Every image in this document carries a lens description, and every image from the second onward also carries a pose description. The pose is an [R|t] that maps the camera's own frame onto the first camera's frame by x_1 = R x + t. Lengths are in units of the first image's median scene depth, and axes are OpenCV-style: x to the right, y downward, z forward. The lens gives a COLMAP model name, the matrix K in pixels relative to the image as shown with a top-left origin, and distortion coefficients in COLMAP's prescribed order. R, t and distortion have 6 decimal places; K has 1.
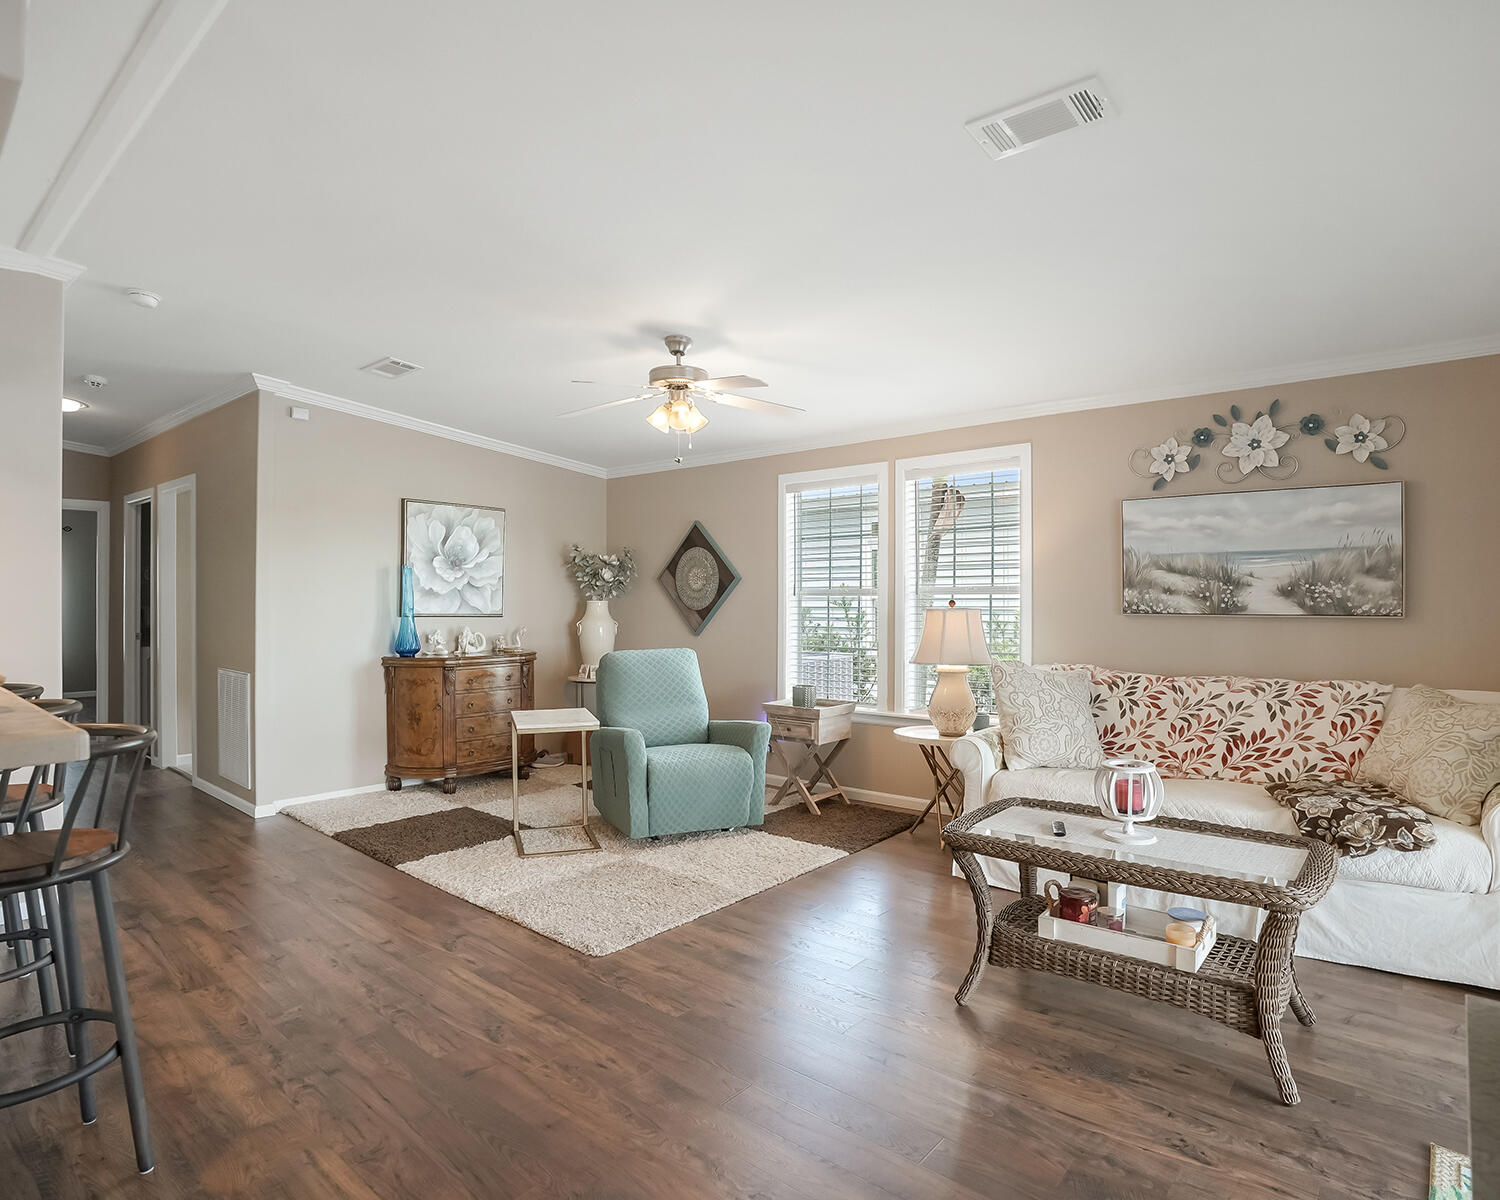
lens RADIAL K [[842.8, 0, 747.9], [0, 842.8, 595.9], [0, 0, 1]] dist [-0.075702, 0.034634]
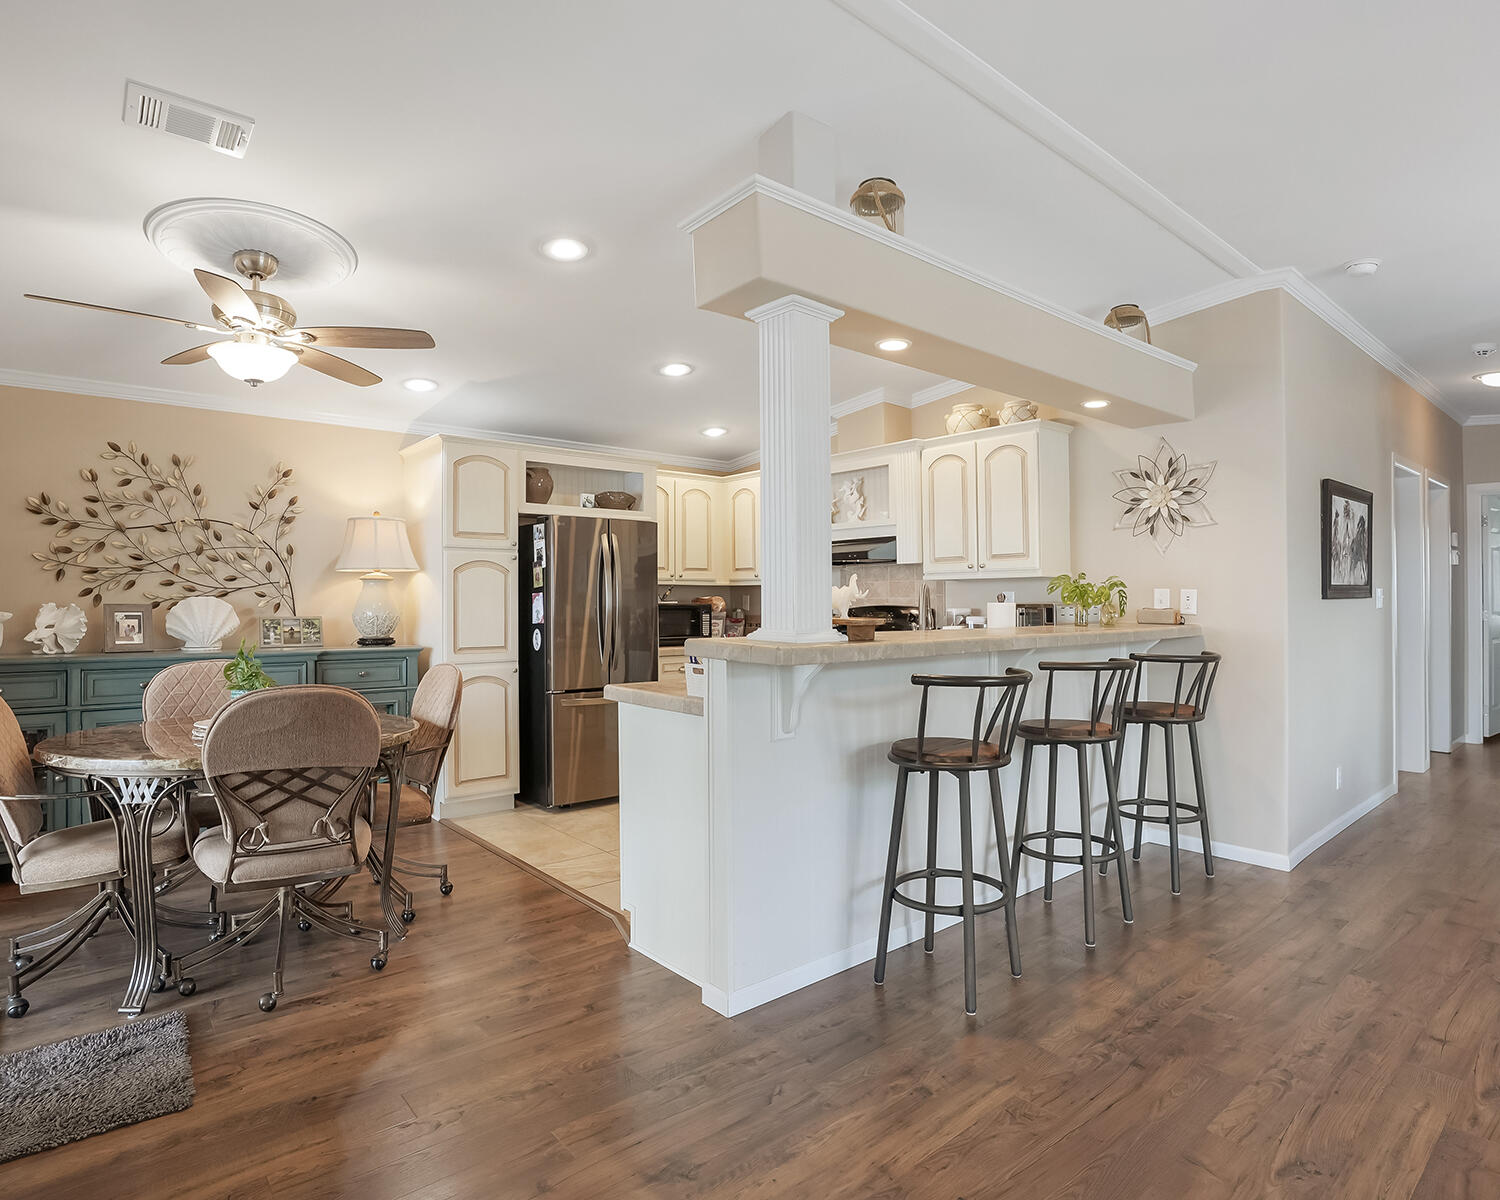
lens RADIAL K [[835.2, 0, 745.8], [0, 835.2, 592.7], [0, 0, 1]] dist [-0.074424, 0.031999]
pose [[-0.160677, -0.007158, -0.986981, 0.291211], [0.003389, 0.999964, -0.007803, 0.022320], [0.987001, -0.004599, -0.160647, 0.409204]]
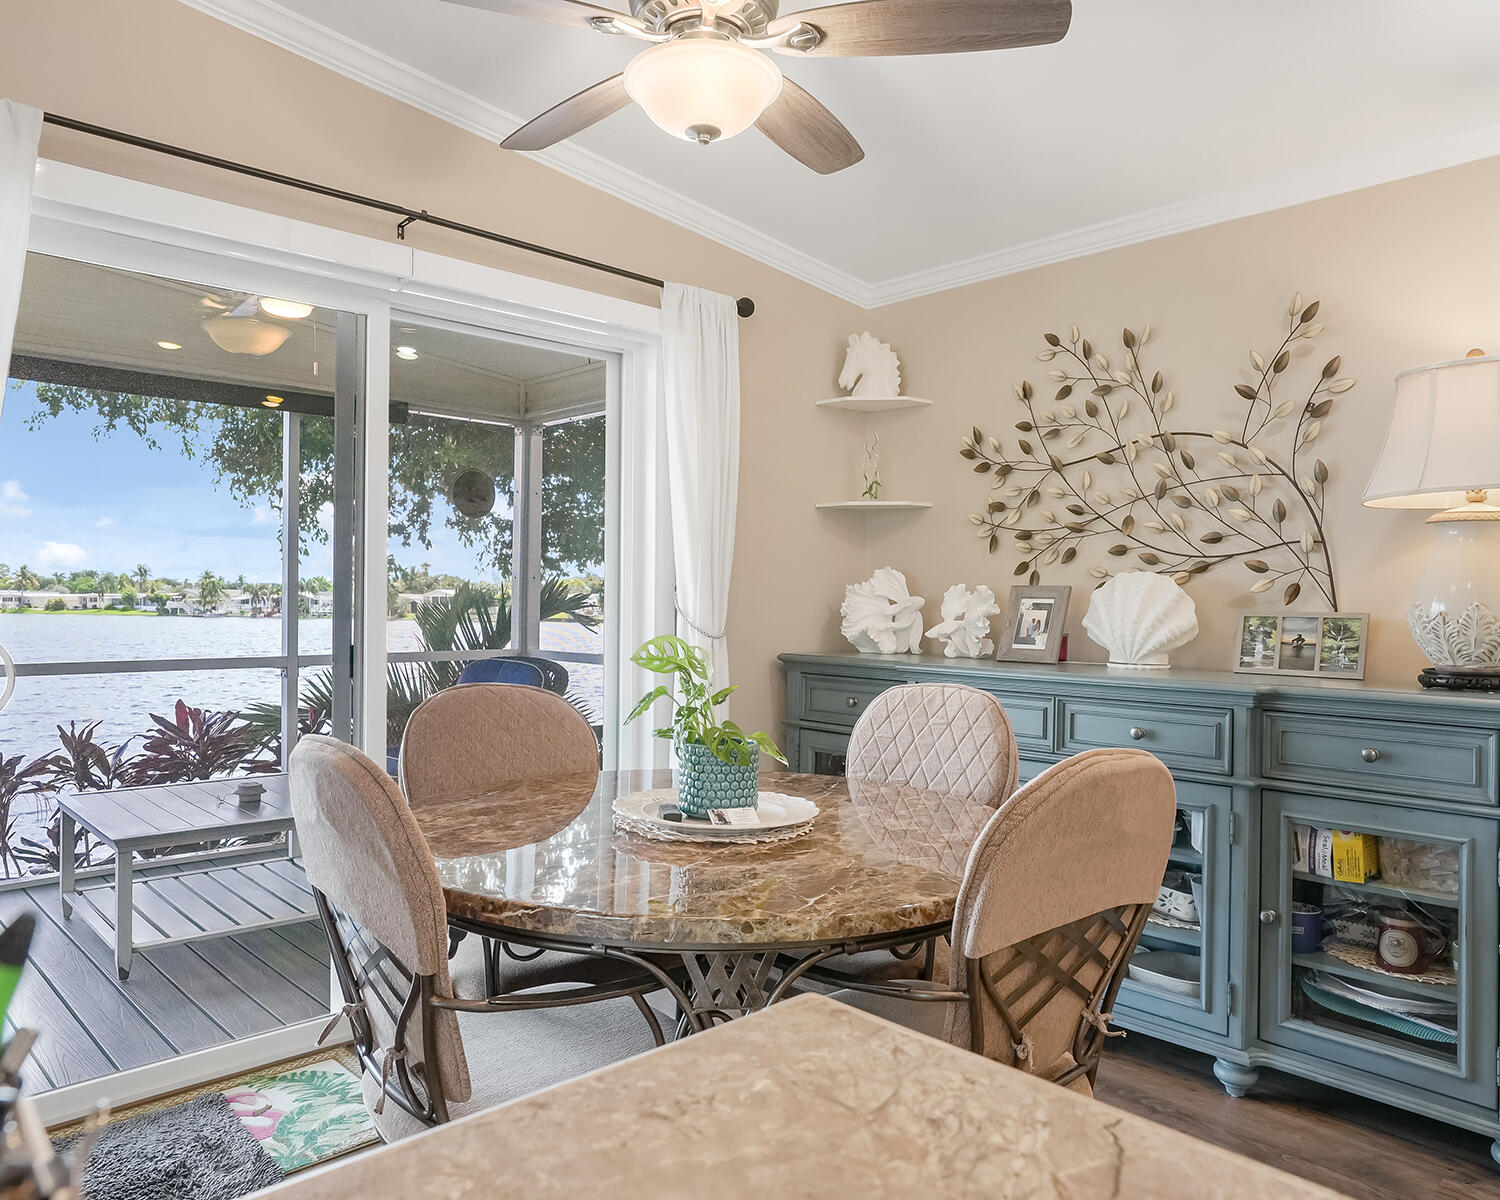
lens RADIAL K [[1072.9, 0, 745.1], [0, 1072.9, 599.3], [0, 0, 1]] dist [-0.052053, 0.057234]
pose [[-0.994792, -0.003592, 0.101860, -0.463533], [-0.003582, 0.999994, 0.000284, 0.037716], [-0.101861, -0.000082, -0.994799, 0.332857]]
